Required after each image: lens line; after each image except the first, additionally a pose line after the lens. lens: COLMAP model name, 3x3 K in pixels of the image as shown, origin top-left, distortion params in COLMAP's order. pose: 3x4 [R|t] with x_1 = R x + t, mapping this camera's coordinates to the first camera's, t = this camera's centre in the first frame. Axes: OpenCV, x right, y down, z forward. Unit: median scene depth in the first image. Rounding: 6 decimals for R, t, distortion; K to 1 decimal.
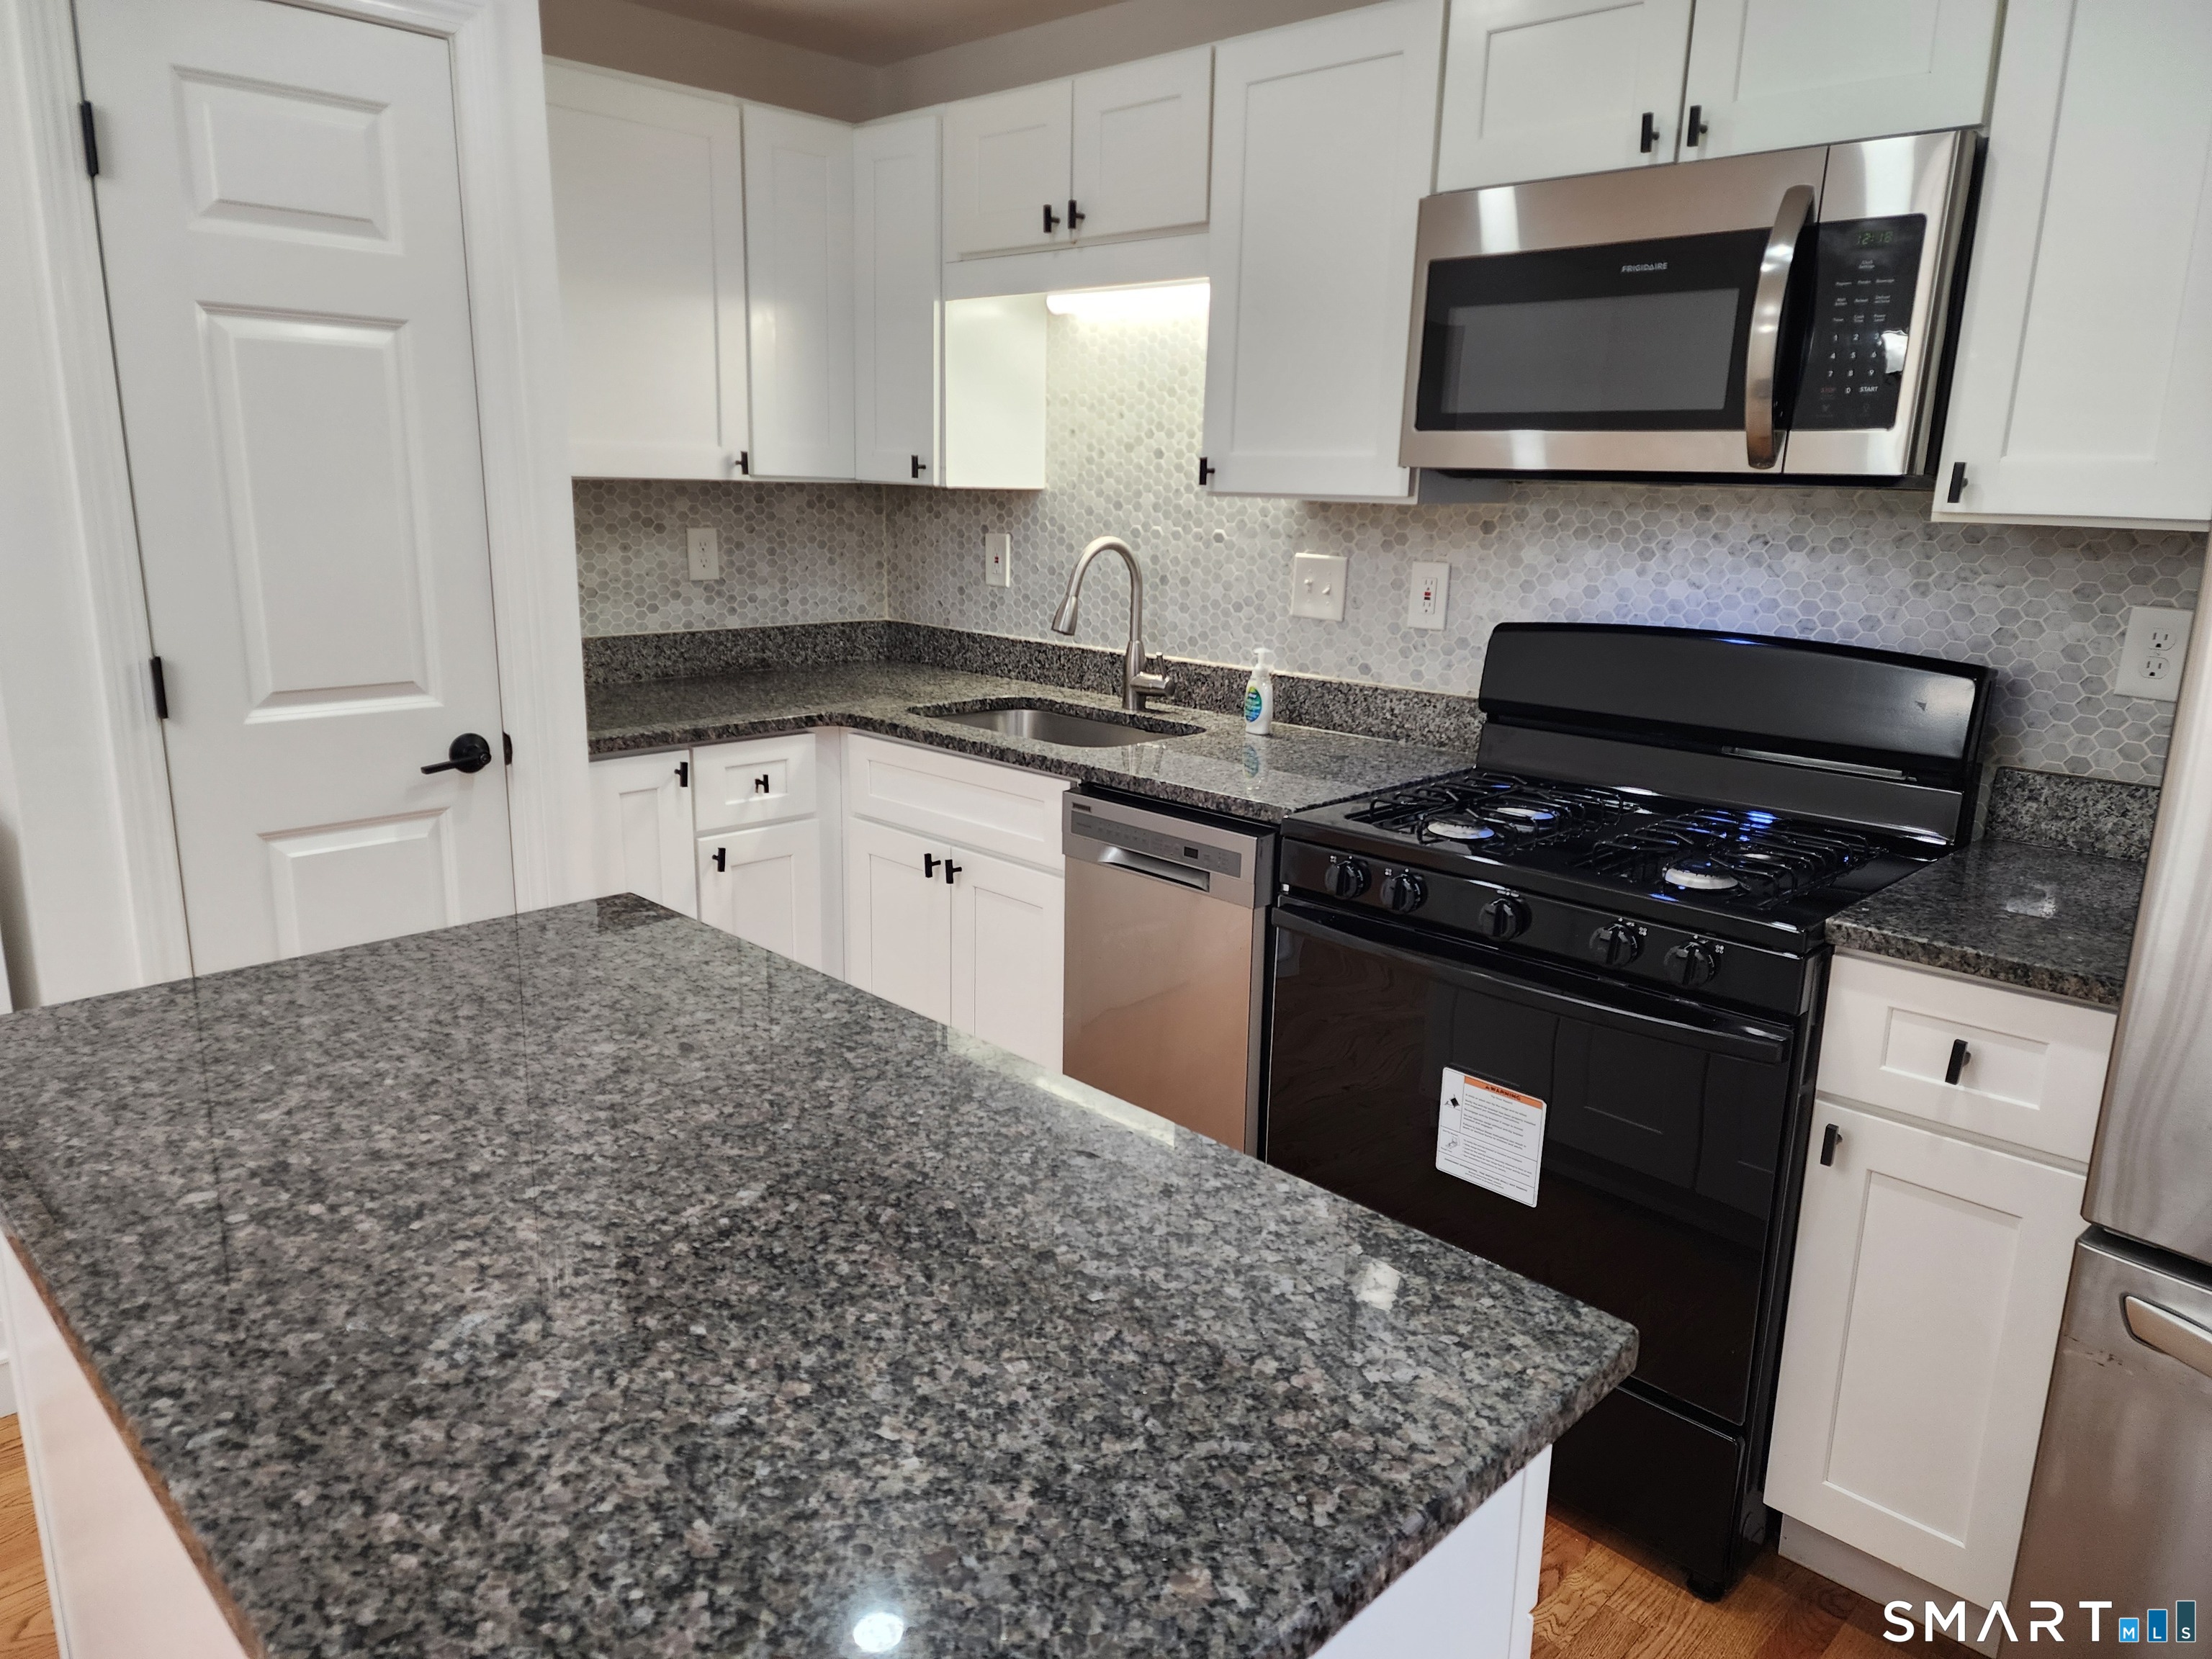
lens RADIAL K [[1461.1, 0, 1102.6], [0, 1461.1, 816.9], [0, 0, 1]] dist [0.120366, -0.166694]
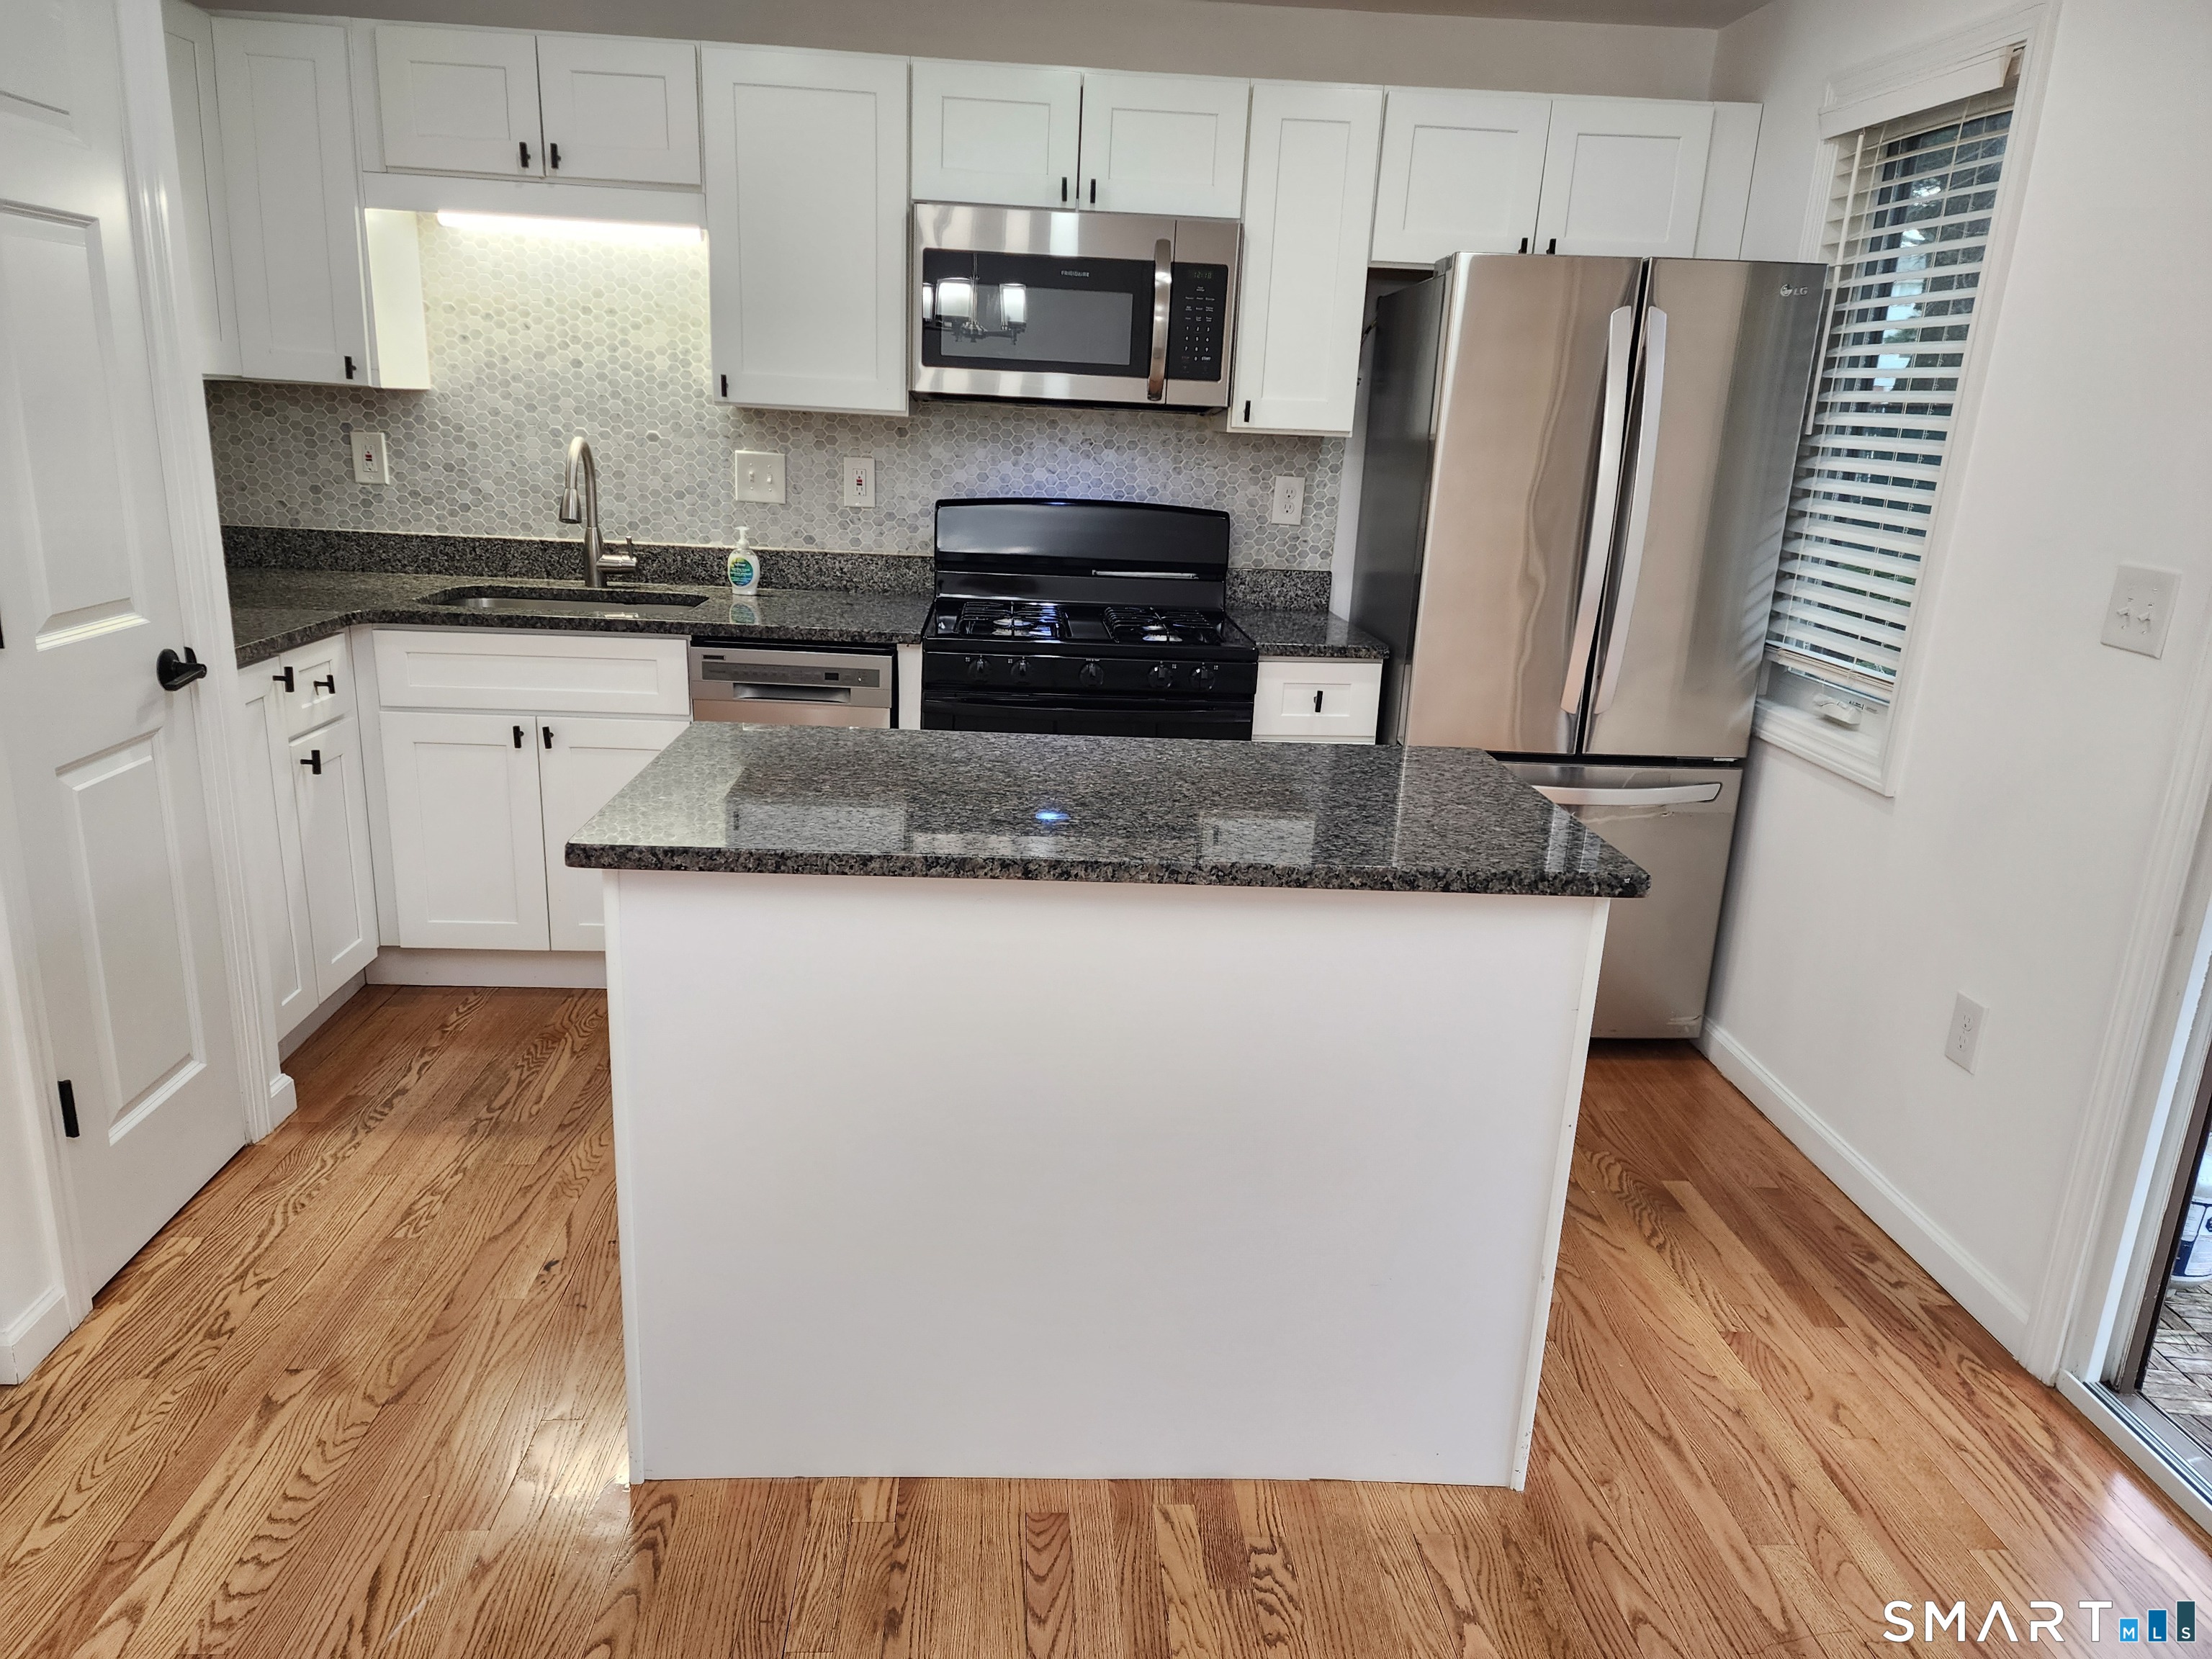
lens RADIAL K [[1478.4, 0, 1090.4], [0, 1478.4, 830.1], [0, 0, 1]] dist [0.067038, -0.055241]
pose [[0.681397, -0.194229, 0.705672, -0.668852], [0.138847, 0.980941, 0.135924, 0.009232], [-0.718623, 0.005363, 0.695379, -0.114284]]
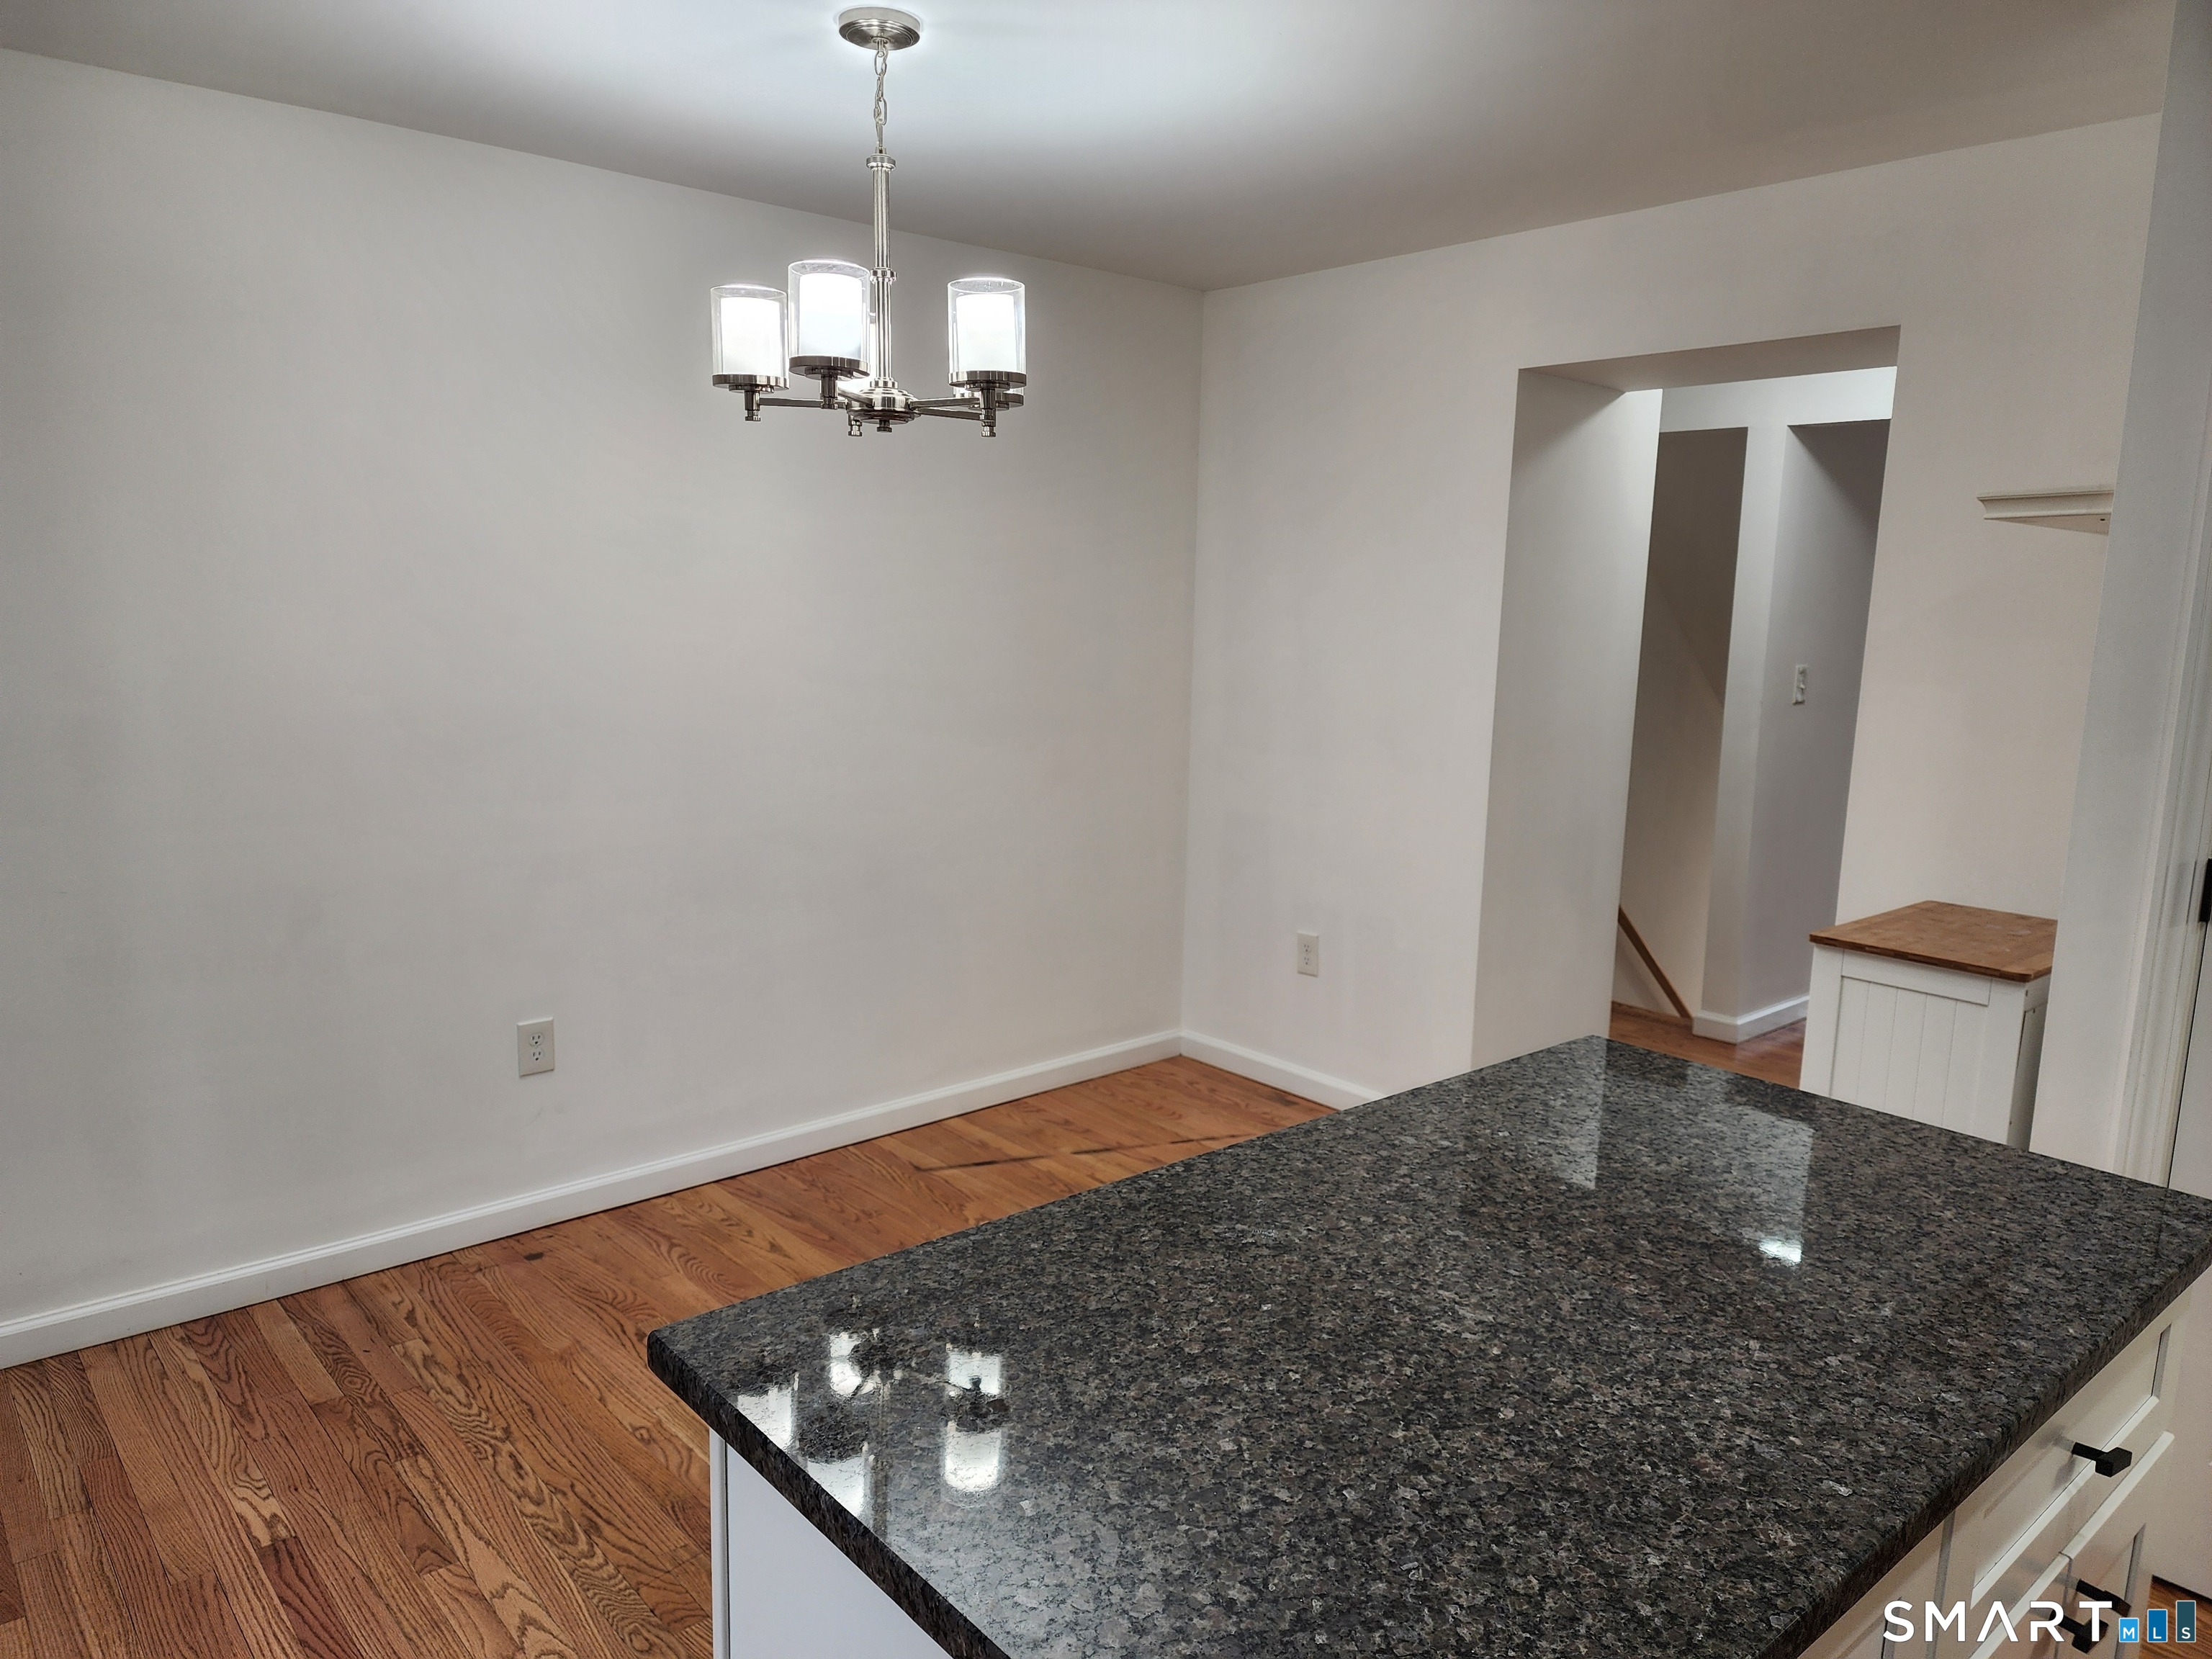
lens RADIAL K [[1499.7, 0, 1106.1], [0, 1499.7, 838.2], [0, 0, 1]] dist [0.066375, -0.055780]
pose [[-0.070752, 0.139944, -0.987628, 0.314407], [-0.258070, 0.953831, 0.153643, -0.067237], [0.963532, 0.265748, -0.031370, 0.256924]]
